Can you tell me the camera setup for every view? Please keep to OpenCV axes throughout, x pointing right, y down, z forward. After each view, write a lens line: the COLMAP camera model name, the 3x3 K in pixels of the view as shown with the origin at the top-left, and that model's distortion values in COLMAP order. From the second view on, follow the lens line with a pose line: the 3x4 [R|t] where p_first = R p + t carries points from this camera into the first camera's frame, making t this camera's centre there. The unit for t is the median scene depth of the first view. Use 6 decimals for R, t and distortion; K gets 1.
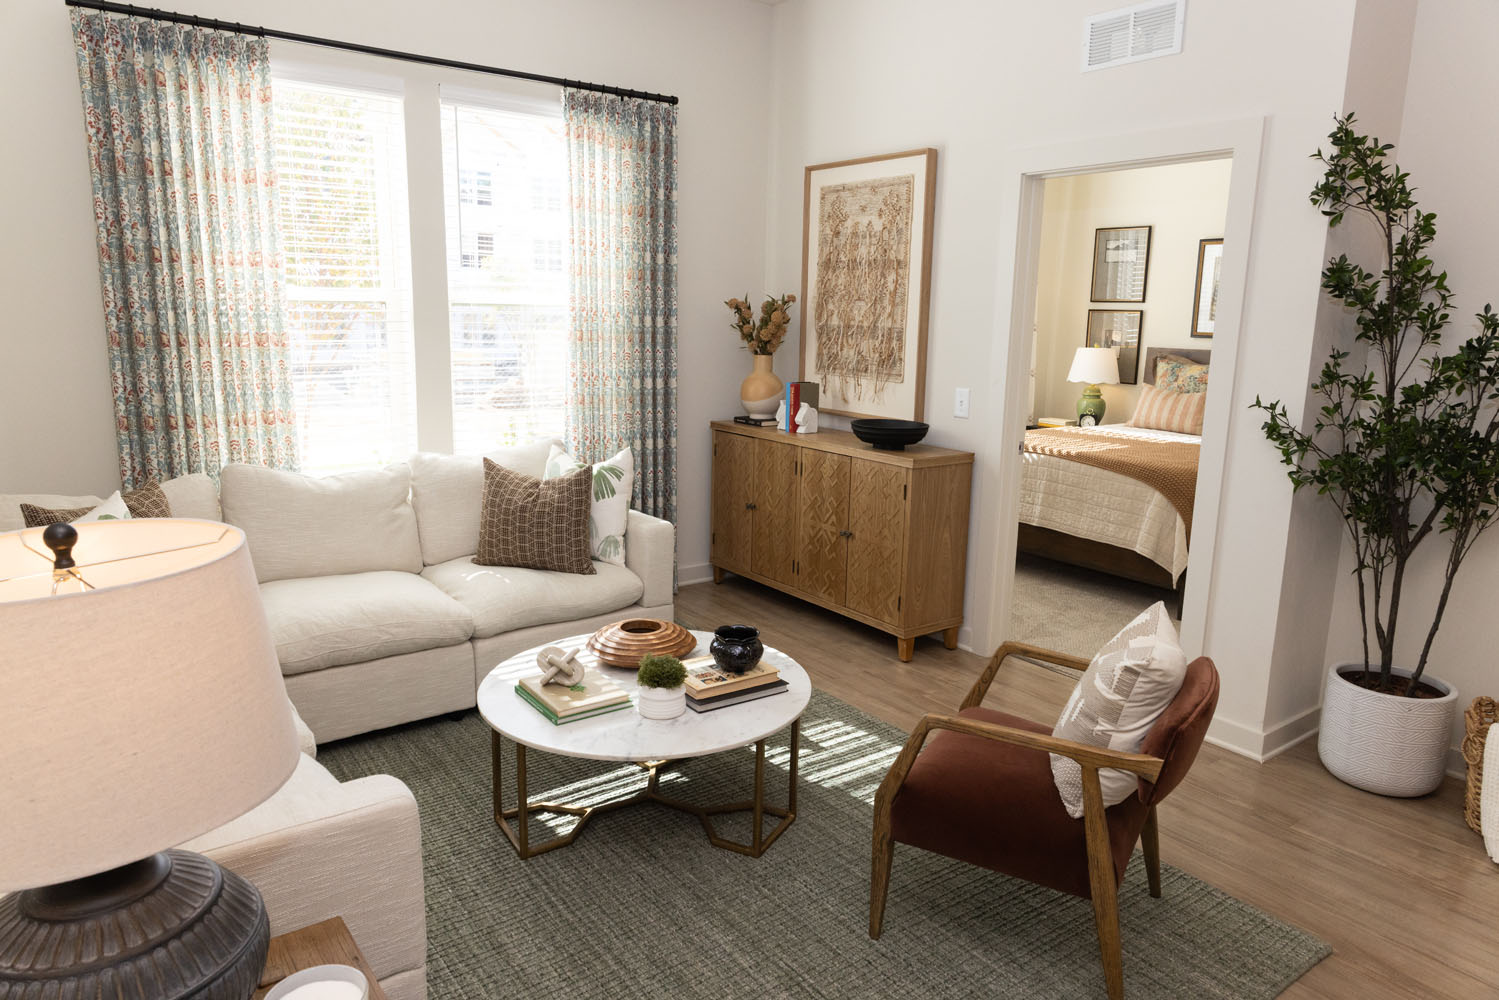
lens RADIAL K [[972.9, 0, 746.2], [0, 972.9, 500.1], [0, 0, 1]] dist [0.002268, -0.000893]
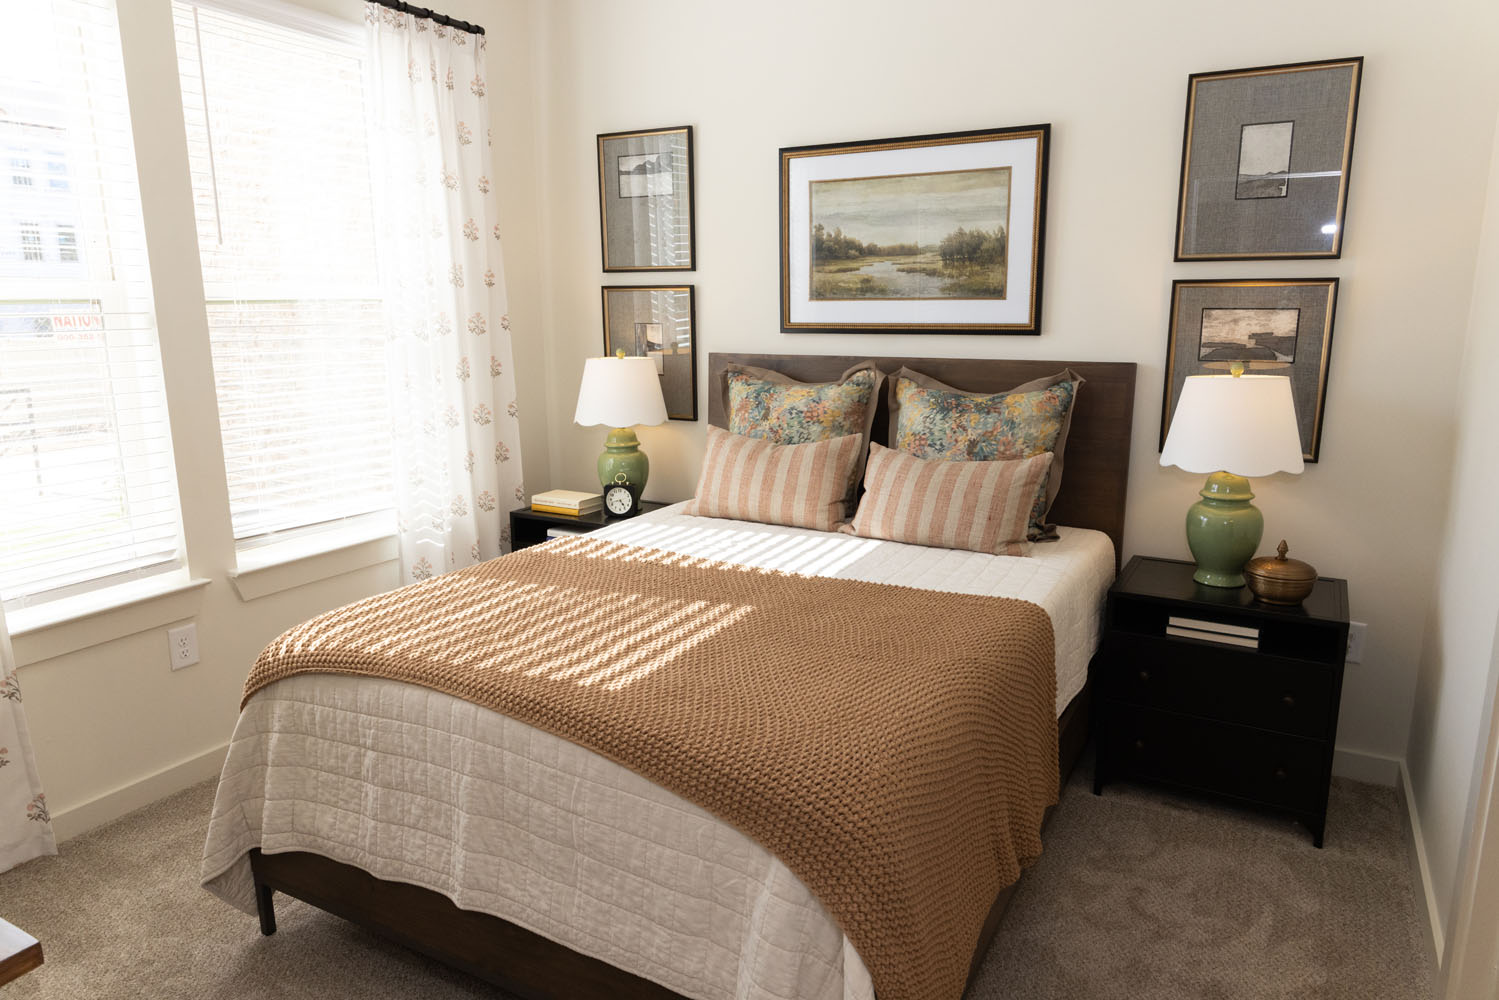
lens RADIAL K [[972.9, 0, 750.0], [0, 972.9, 500.2], [0, 0, 1]] dist [0.002268, -0.000893]
pose [[0.910873, -0.107093, 0.398548, 0.210232], [0.102008, 0.994202, 0.034013, -0.092573], [-0.399880, 0.009673, 0.916517, 0.499718]]
